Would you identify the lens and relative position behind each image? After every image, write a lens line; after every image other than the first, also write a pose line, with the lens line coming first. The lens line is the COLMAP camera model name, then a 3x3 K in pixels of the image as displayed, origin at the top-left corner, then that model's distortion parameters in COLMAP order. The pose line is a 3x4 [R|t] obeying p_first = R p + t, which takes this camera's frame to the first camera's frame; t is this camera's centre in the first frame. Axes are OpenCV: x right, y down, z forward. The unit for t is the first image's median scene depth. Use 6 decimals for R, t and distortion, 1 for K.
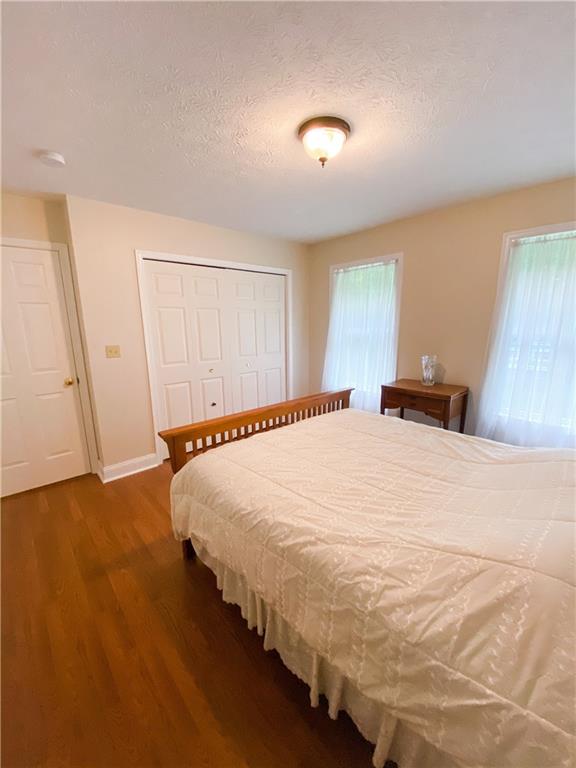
lens RADIAL K [[313.1, 0, 290.6], [0, 313.1, 381.8], [0, 0, 1]] dist [0.012464, -0.000349]
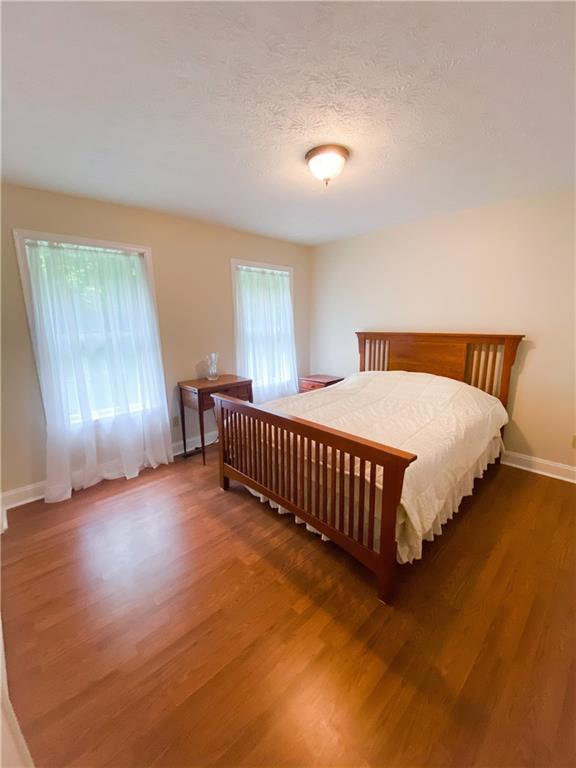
lens RADIAL K [[313.1, 0, 290.7], [0, 313.1, 385.0], [0, 0, 1]] dist [0.012464, -0.000349]
pose [[-0.029816, -0.193436, 0.980660, -0.798021], [0.208918, 0.958221, 0.195362, -0.160735], [-0.977479, 0.210703, 0.011842, 0.873620]]
